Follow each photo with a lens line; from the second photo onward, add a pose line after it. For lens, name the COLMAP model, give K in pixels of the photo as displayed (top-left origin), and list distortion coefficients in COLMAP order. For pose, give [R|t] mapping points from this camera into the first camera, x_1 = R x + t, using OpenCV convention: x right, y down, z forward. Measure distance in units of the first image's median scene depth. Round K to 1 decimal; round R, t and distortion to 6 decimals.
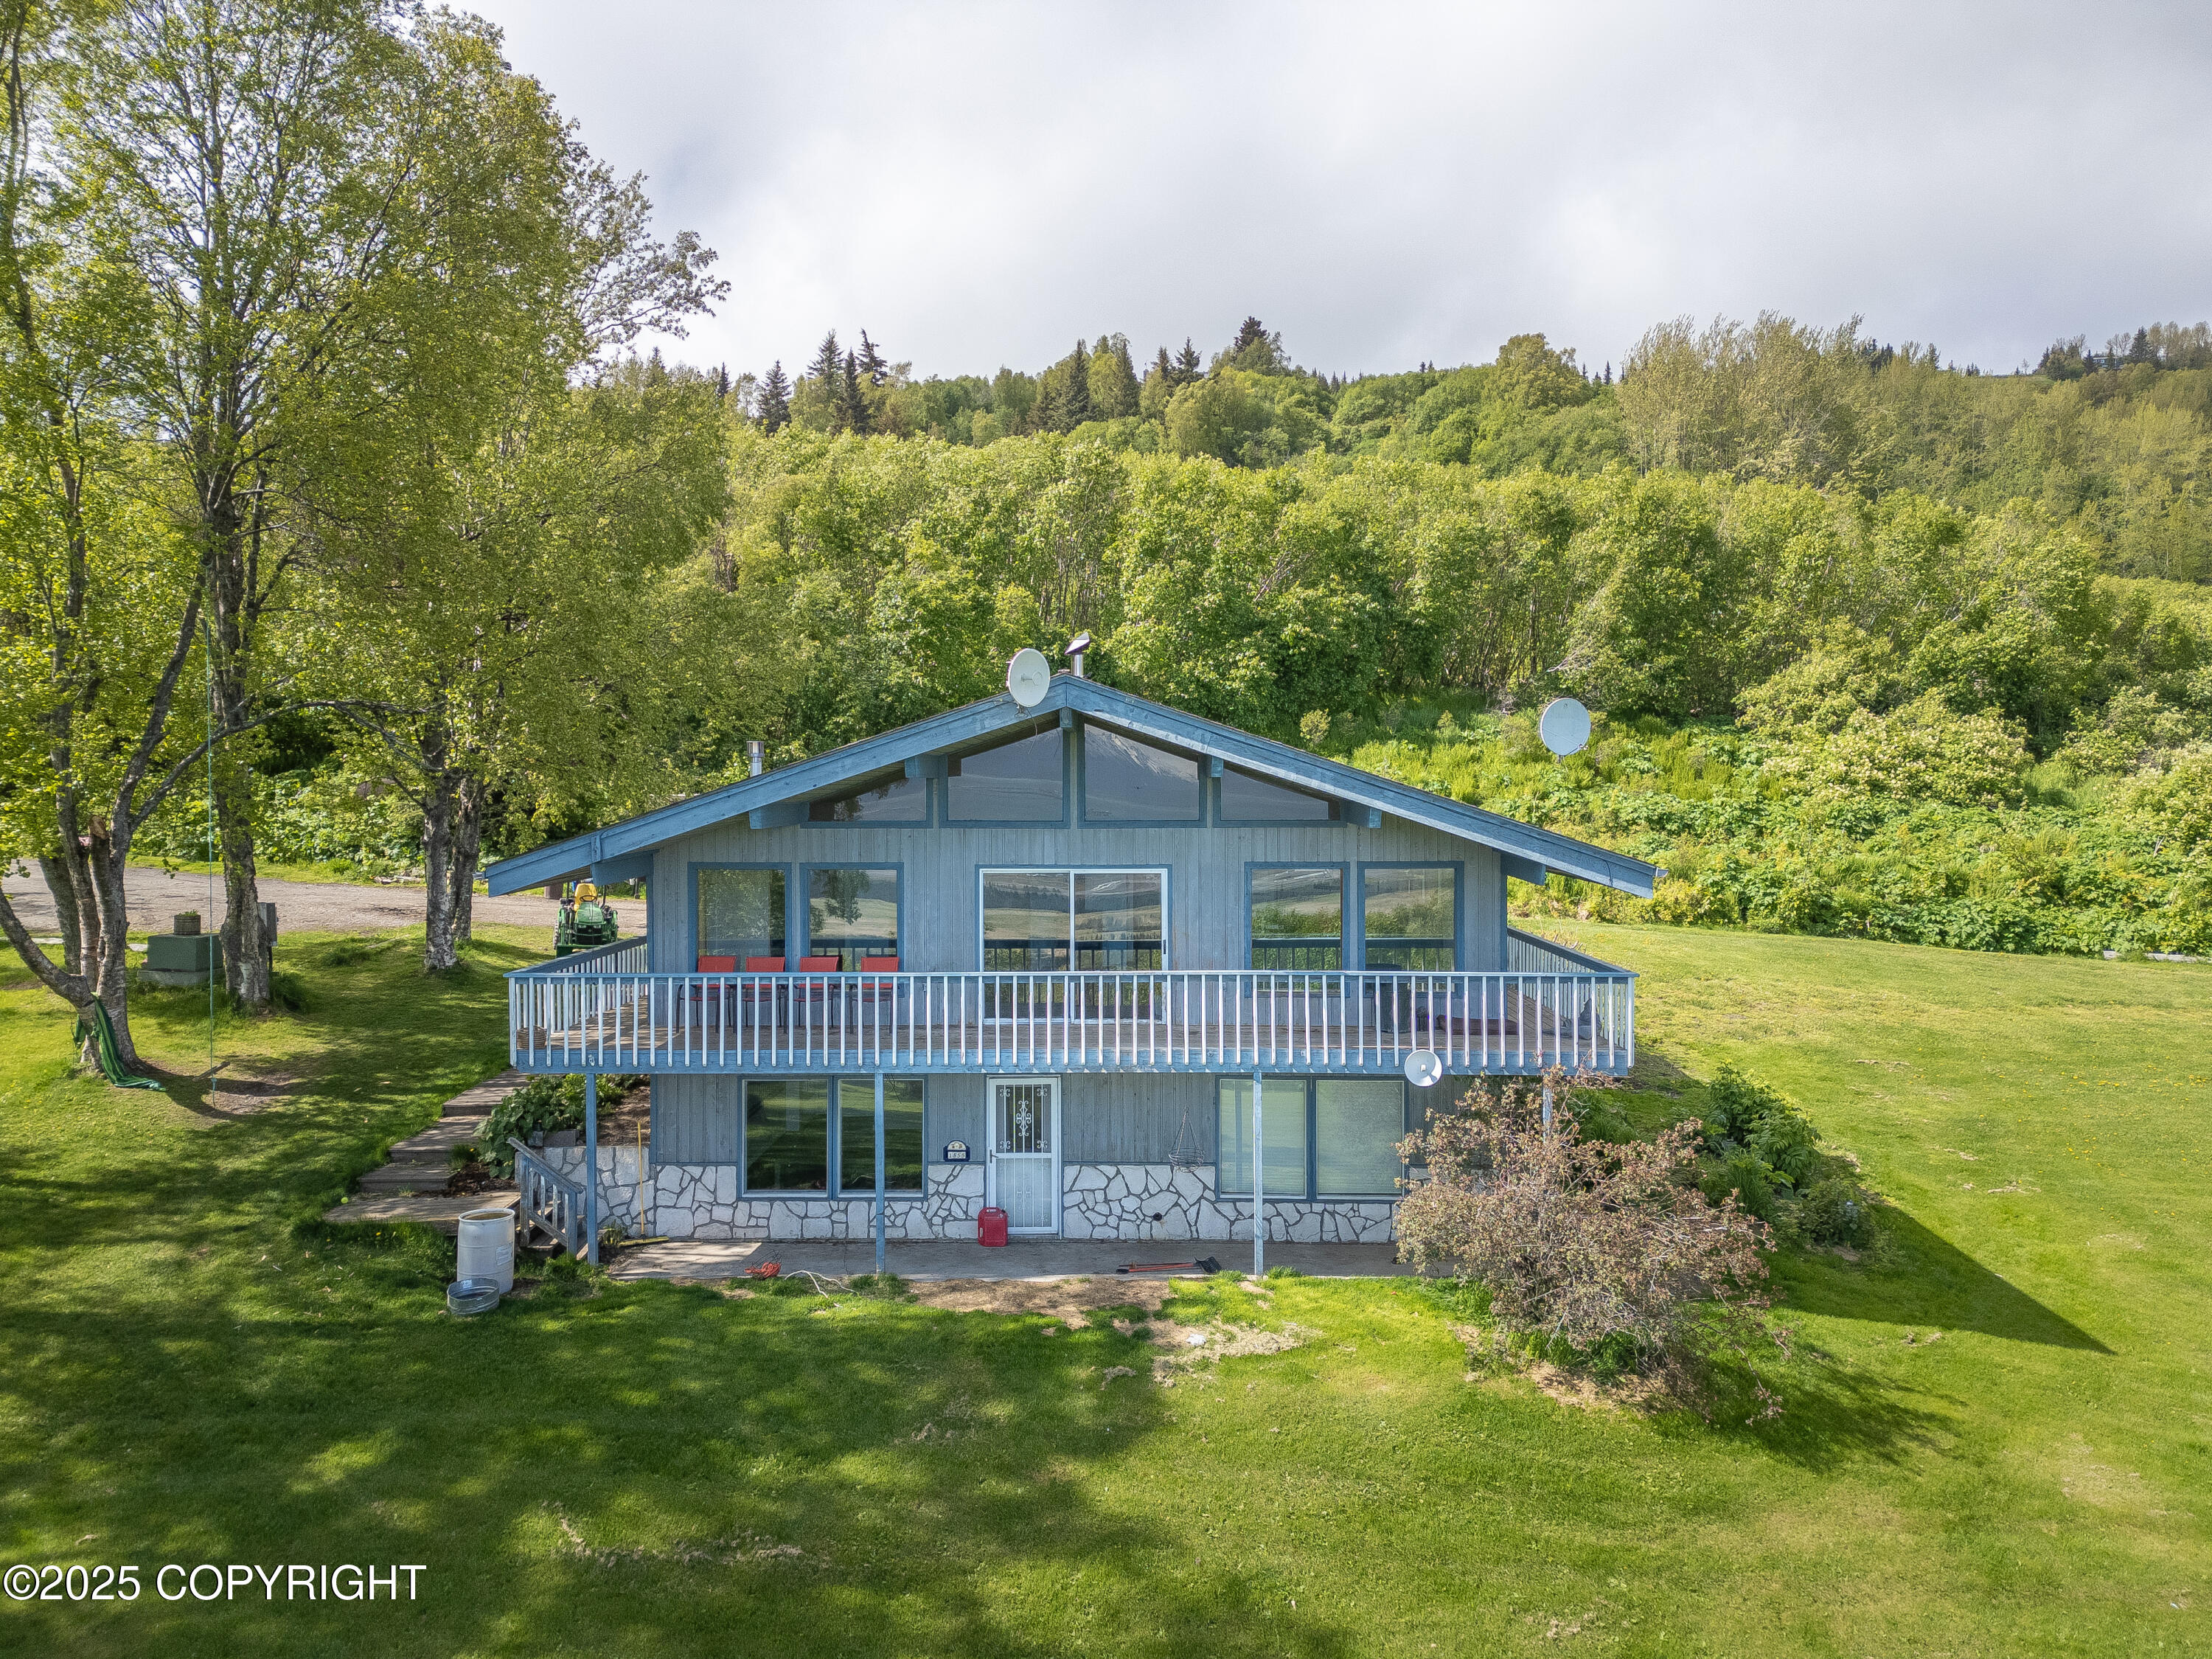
lens RADIAL K [[1528.3, 0, 1106.0], [0, 1528.3, 829.5], [0, 0, 1]] dist [0.094799, -0.061619]
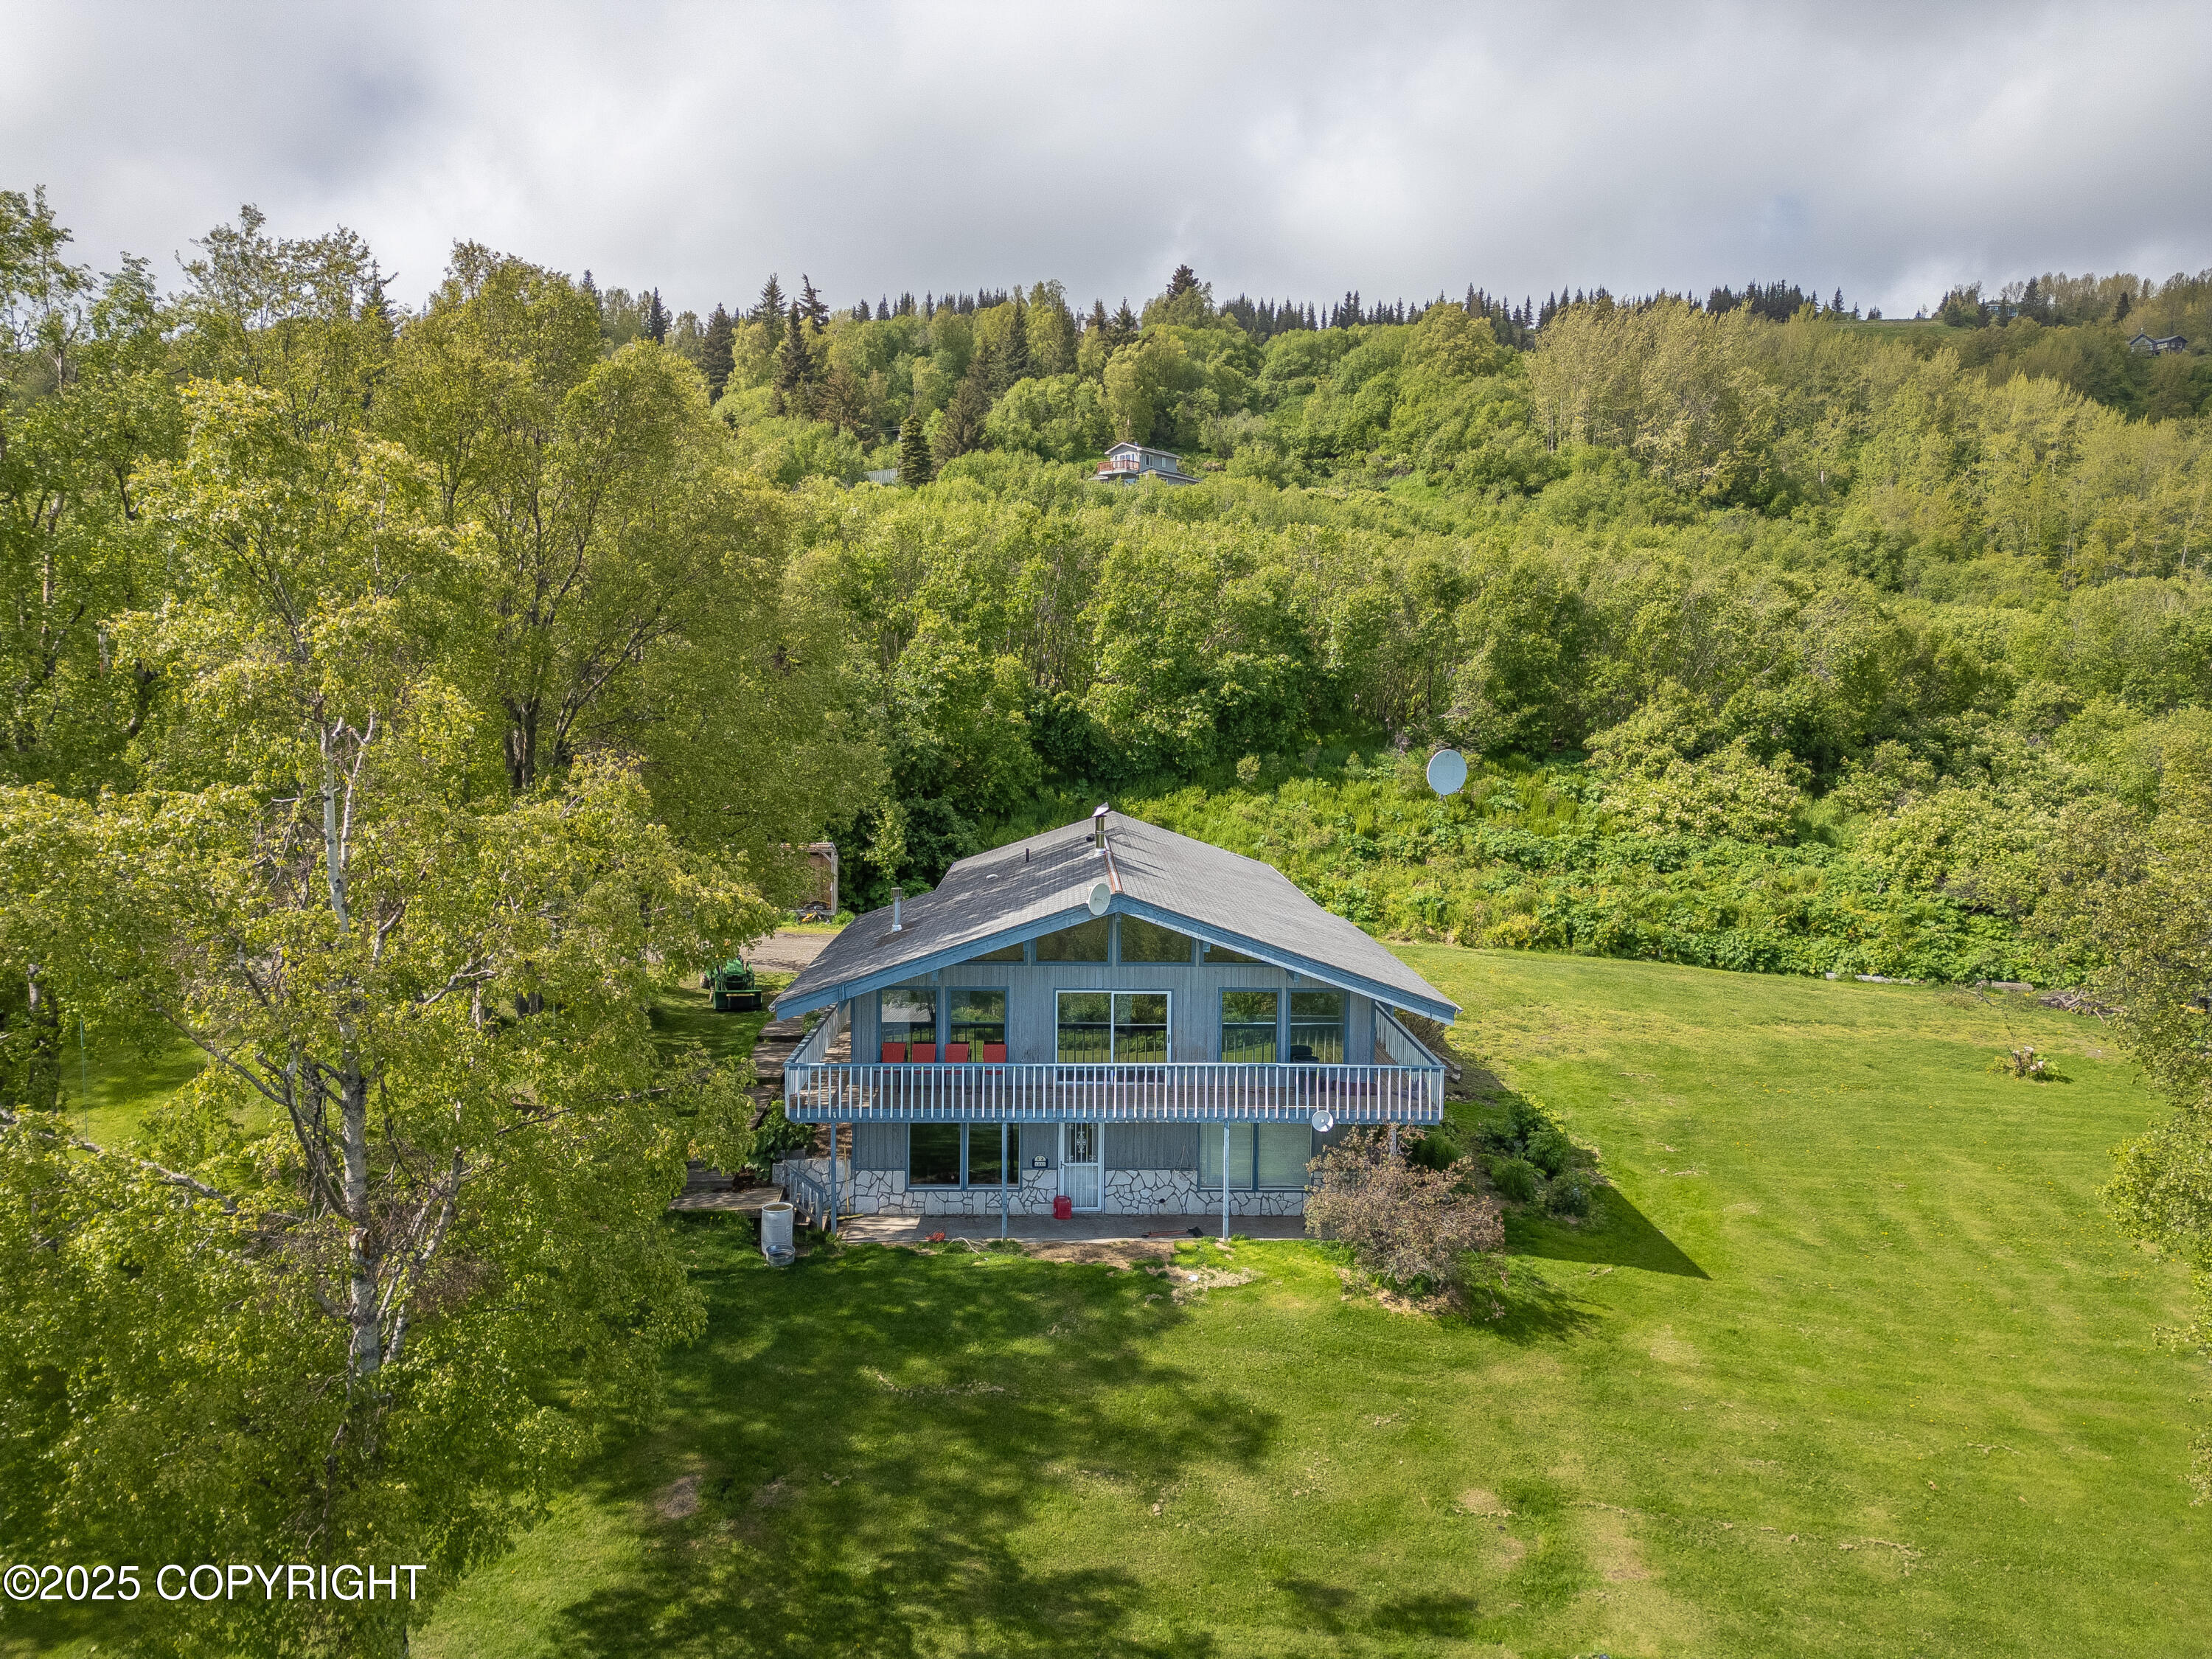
lens RADIAL K [[1520.9, 0, 1106.0], [0, 1520.9, 829.5], [0, 0, 1]] dist [0.126898, -0.107346]
pose [[0.998601, 0.007903, 0.052274, -0.102259], [-0.010925, 0.998270, 0.057769, -0.211969], [-0.051727, -0.058259, 0.996960, -0.540387]]
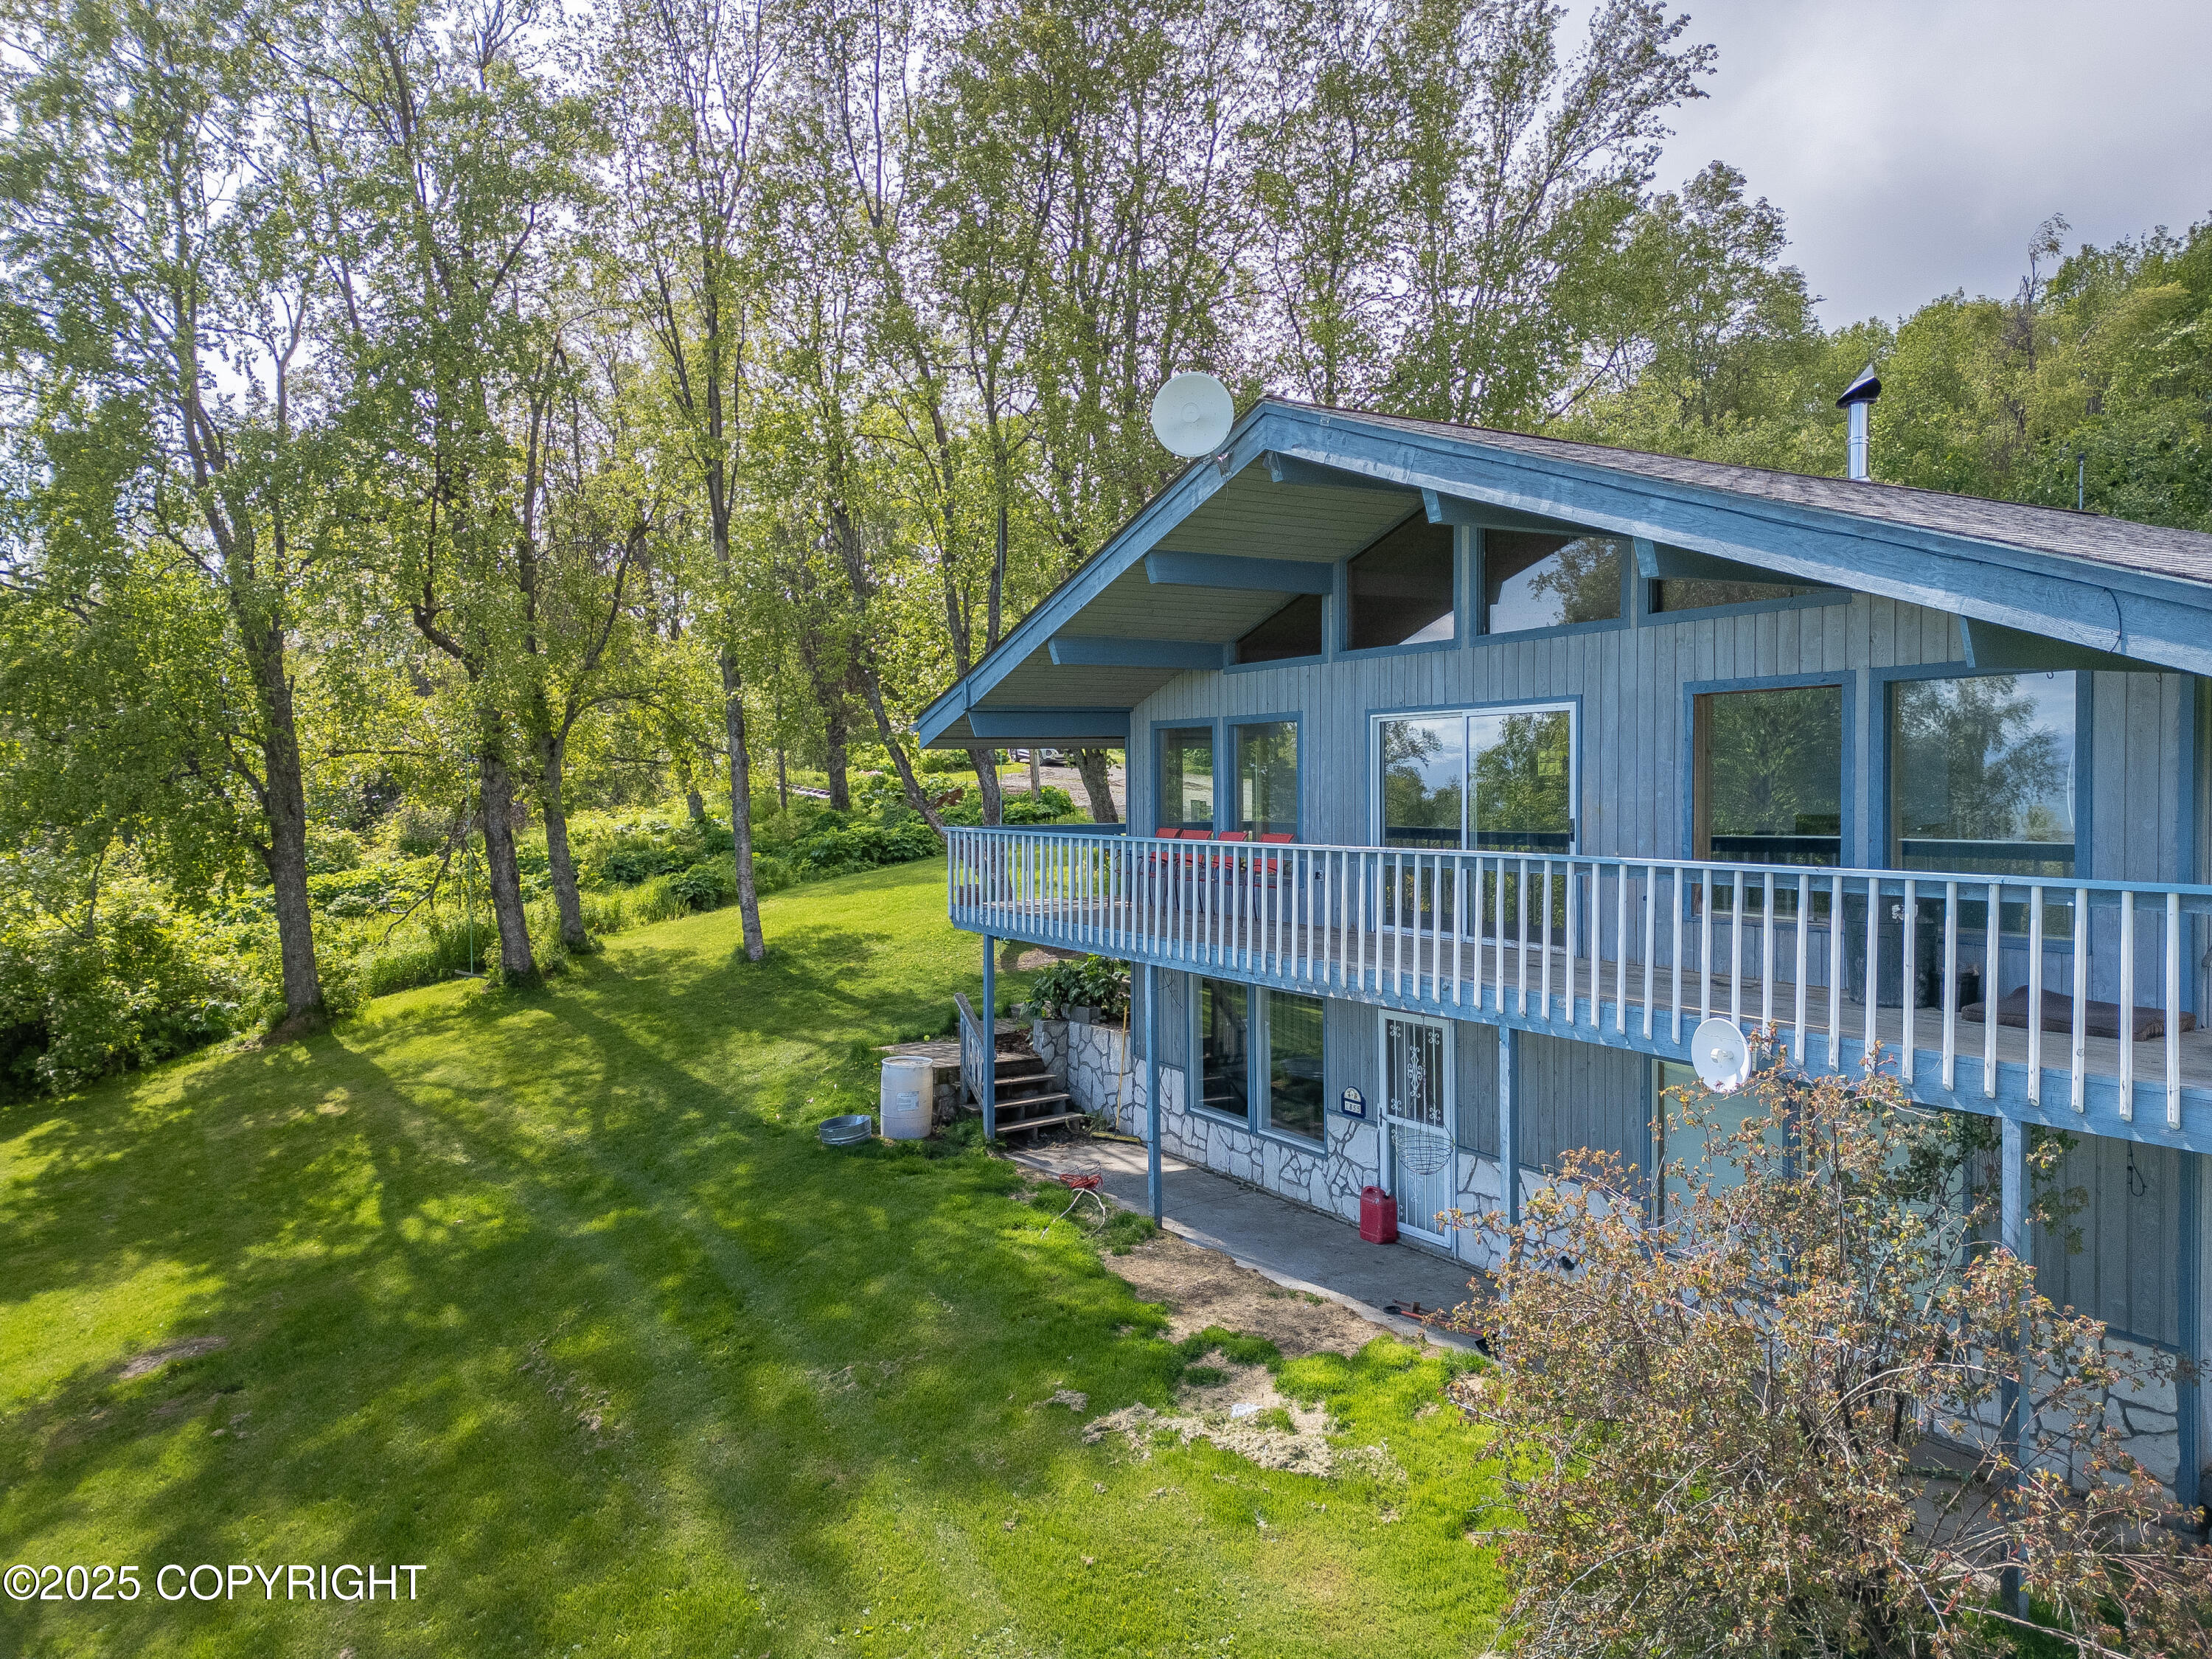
lens RADIAL K [[1520.9, 0, 1106.0], [0, 1520.9, 829.5], [0, 0, 1]] dist [0.126898, -0.107346]
pose [[0.529136, 0.019702, -0.848308, 0.408749], [-0.017411, 0.999772, 0.012360, 0.063799], [0.848358, 0.008230, 0.529358, 0.451713]]
